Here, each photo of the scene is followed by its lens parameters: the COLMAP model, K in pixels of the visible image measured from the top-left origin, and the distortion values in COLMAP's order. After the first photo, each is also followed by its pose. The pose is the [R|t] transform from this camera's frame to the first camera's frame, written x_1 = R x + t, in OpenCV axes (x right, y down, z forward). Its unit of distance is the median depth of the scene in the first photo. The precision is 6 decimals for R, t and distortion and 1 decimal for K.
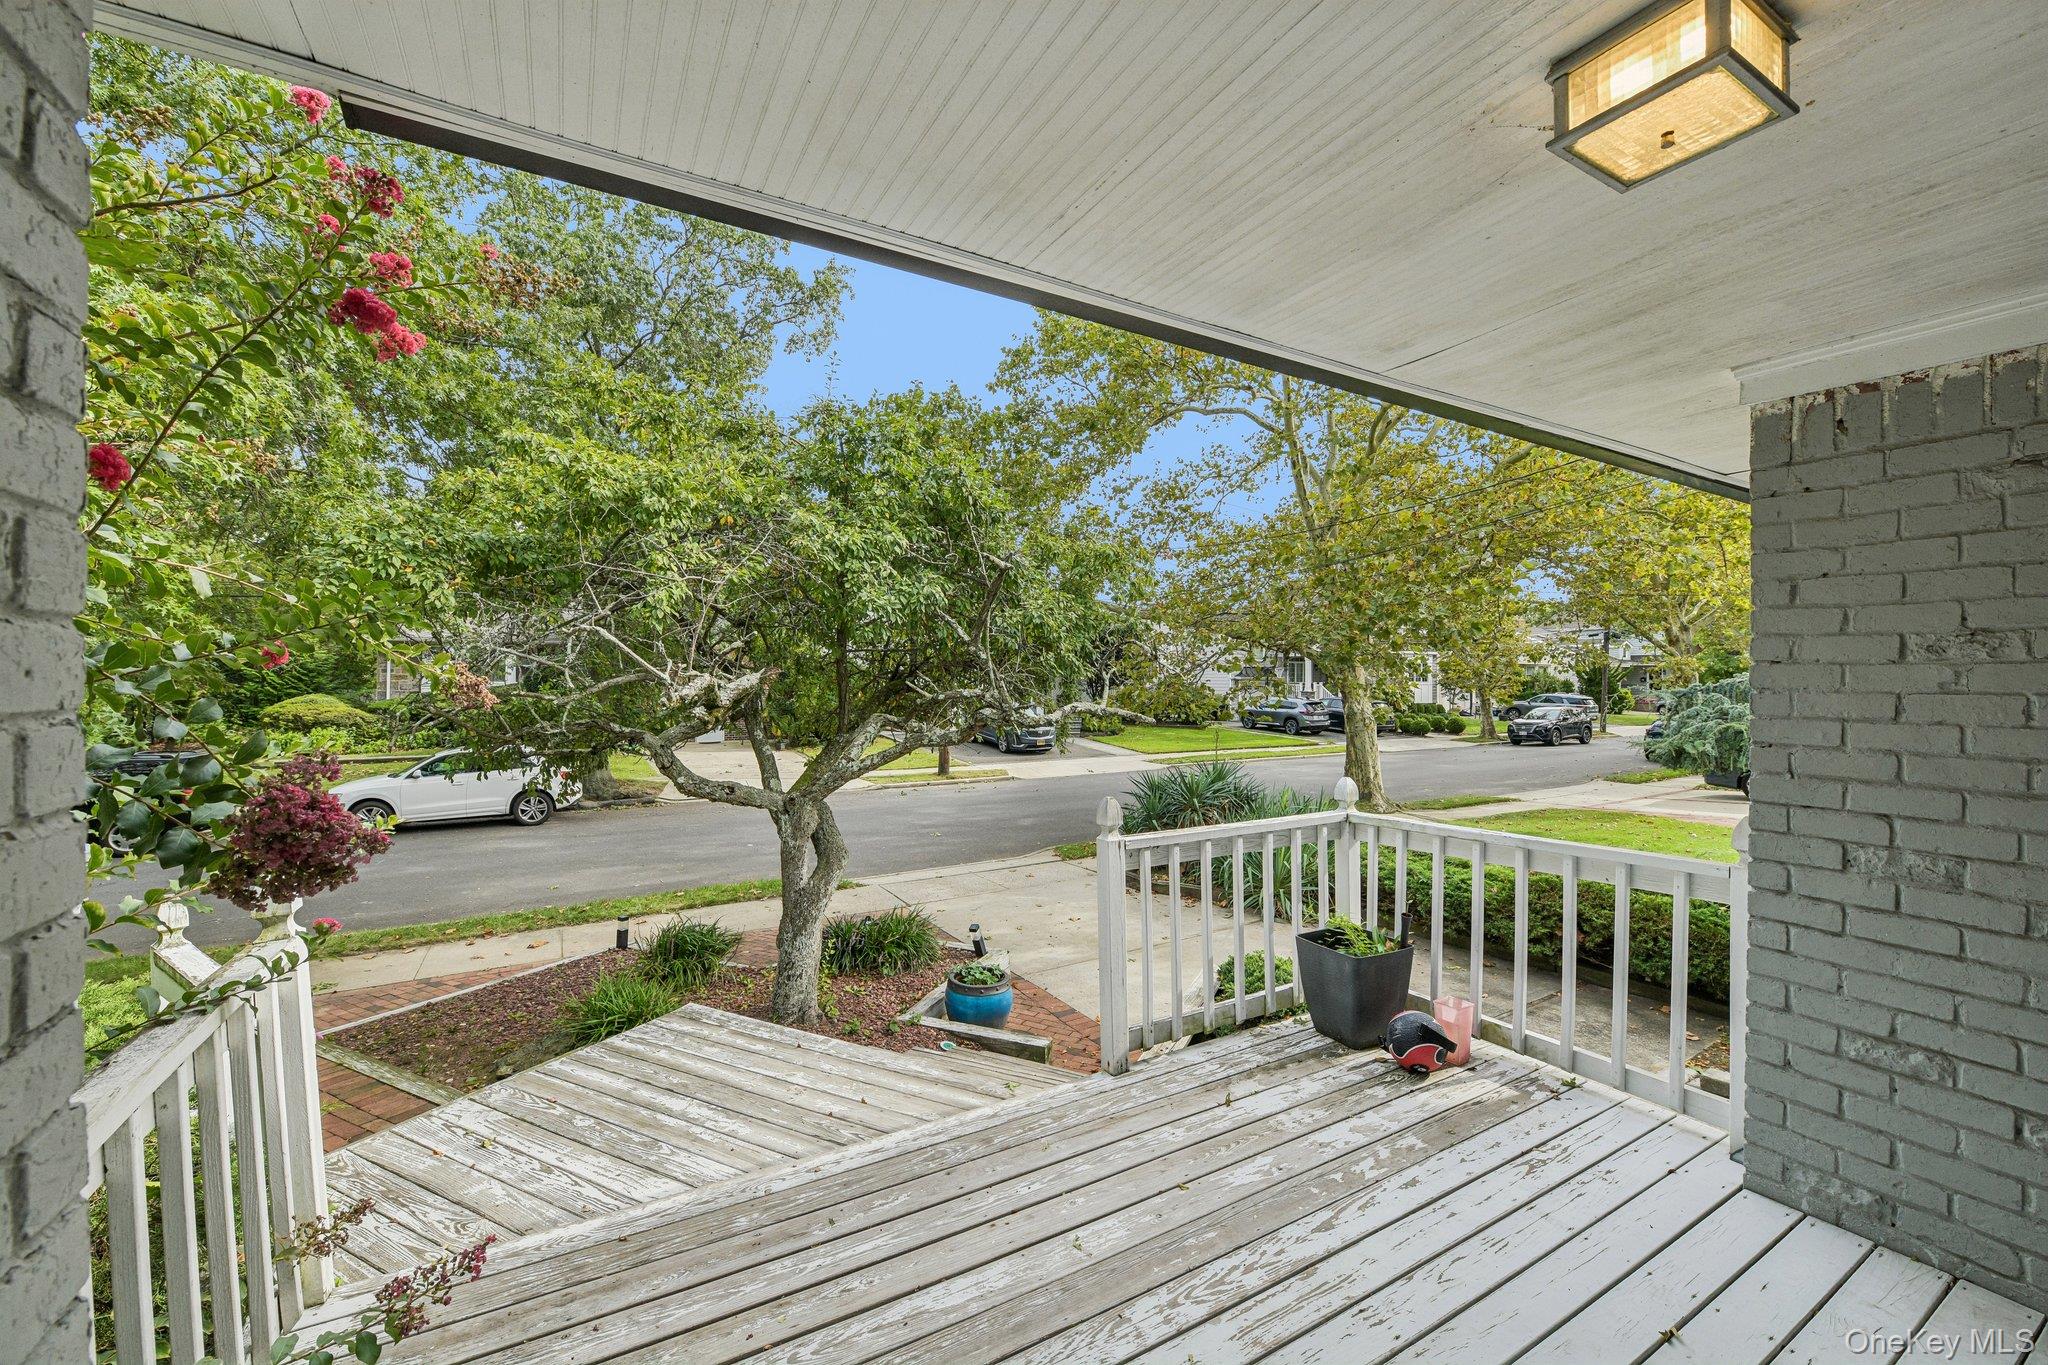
lens RADIAL K [[797.5, 0, 1025.5], [0, 797.5, 679.7], [0, 0, 1]] dist [-0.009321, 0.000062]
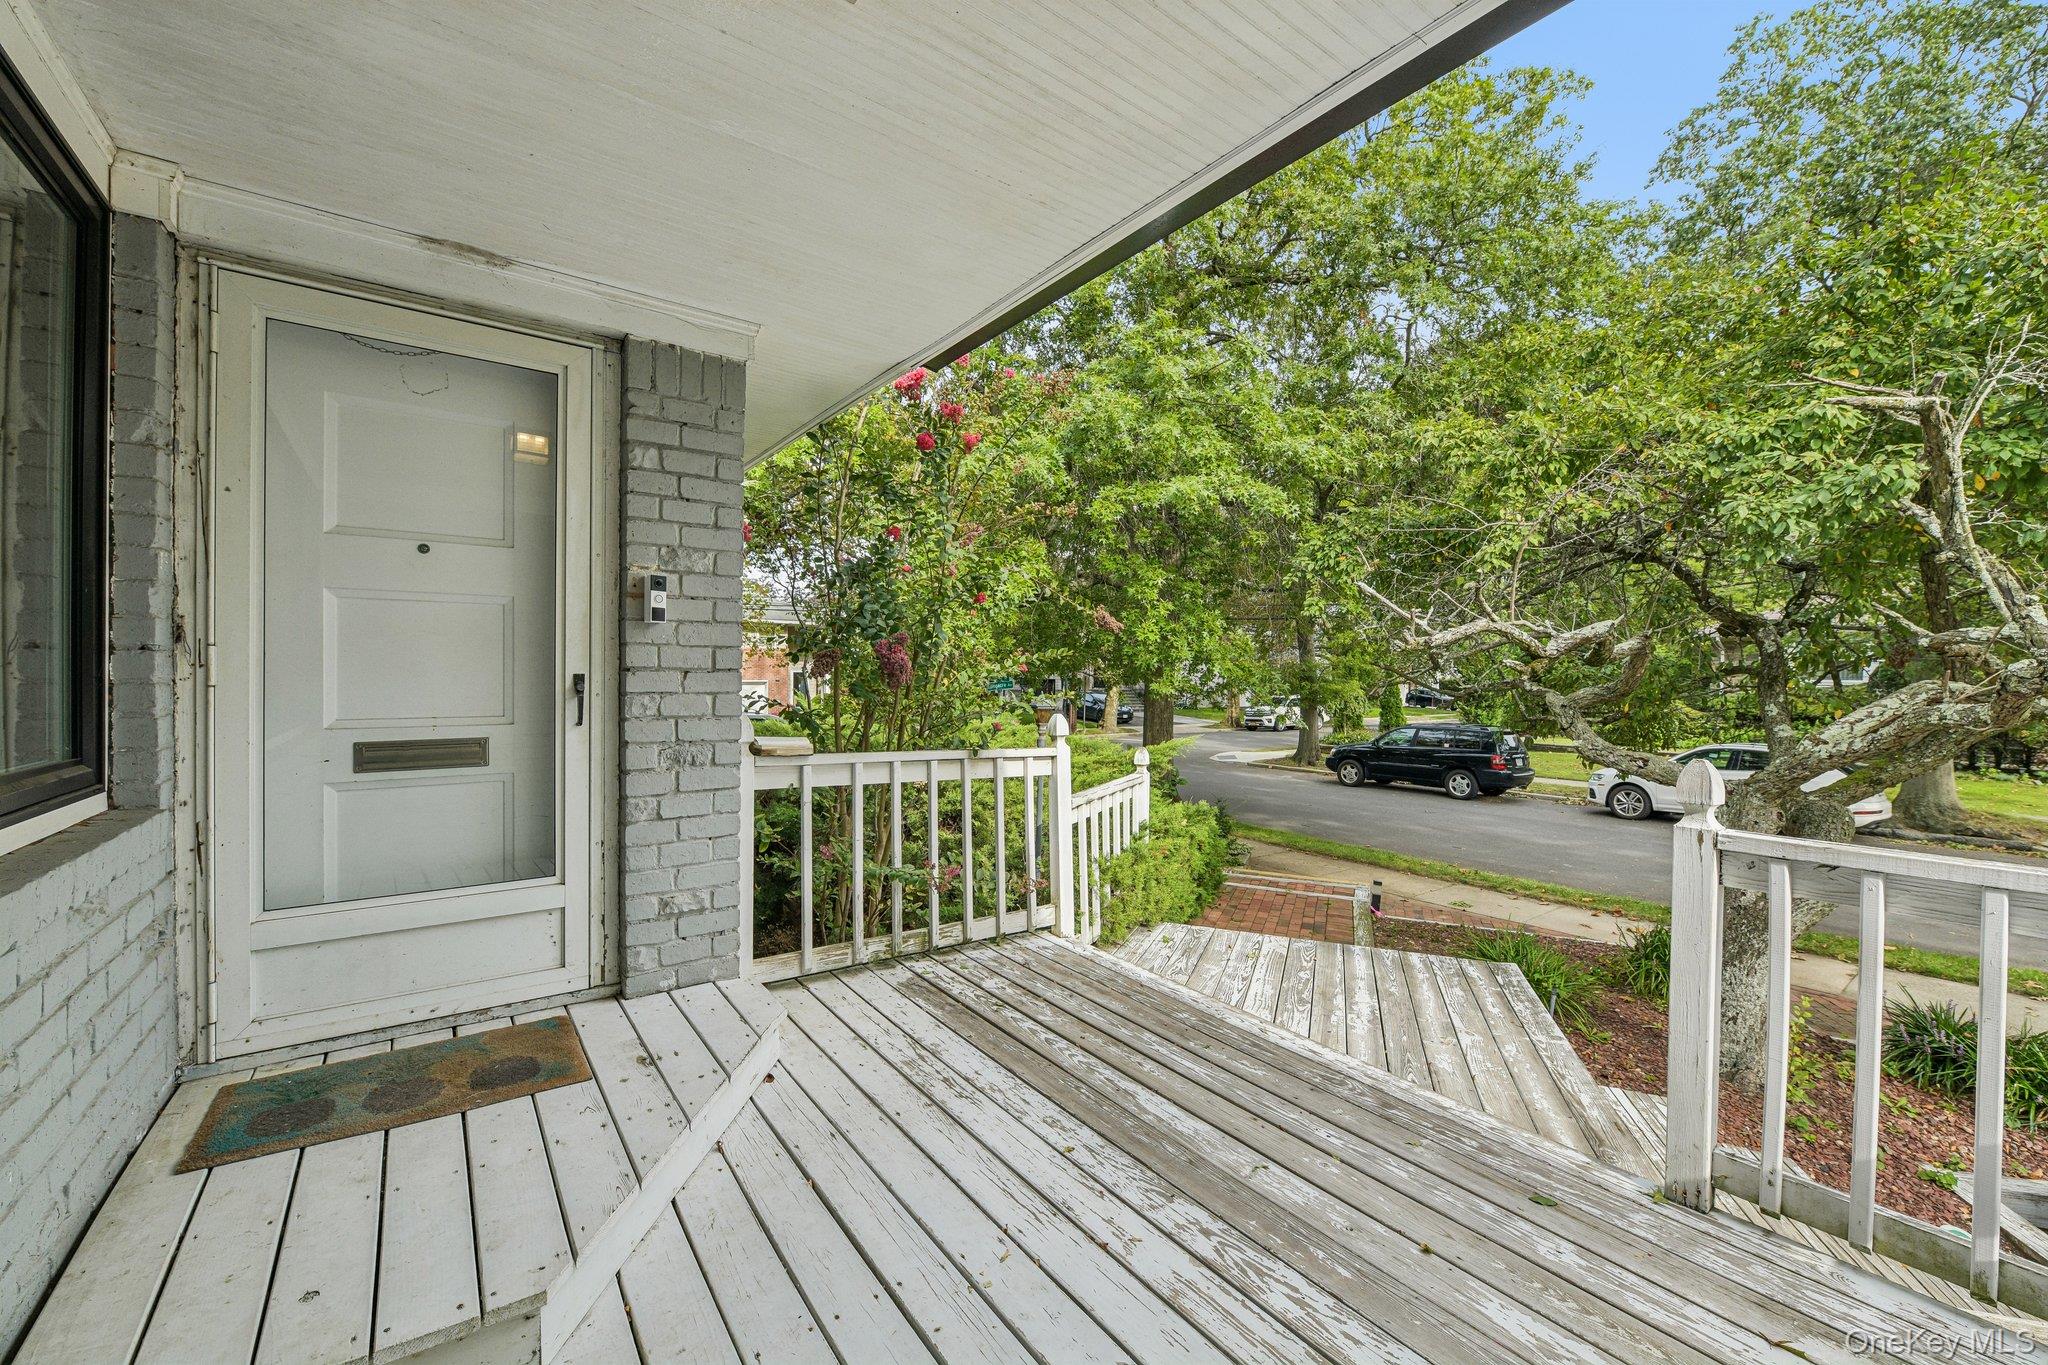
lens RADIAL K [[797.5, 0, 1024.5], [0, 797.5, 683.2], [0, 0, 1]] dist [-0.009321, 0.000062]
pose [[0.115748, 0.004802, -0.993267, 0.627539], [-0.007651, 0.999963, 0.003943, 0.092261], [0.993249, 0.007143, 0.115780, 0.403142]]
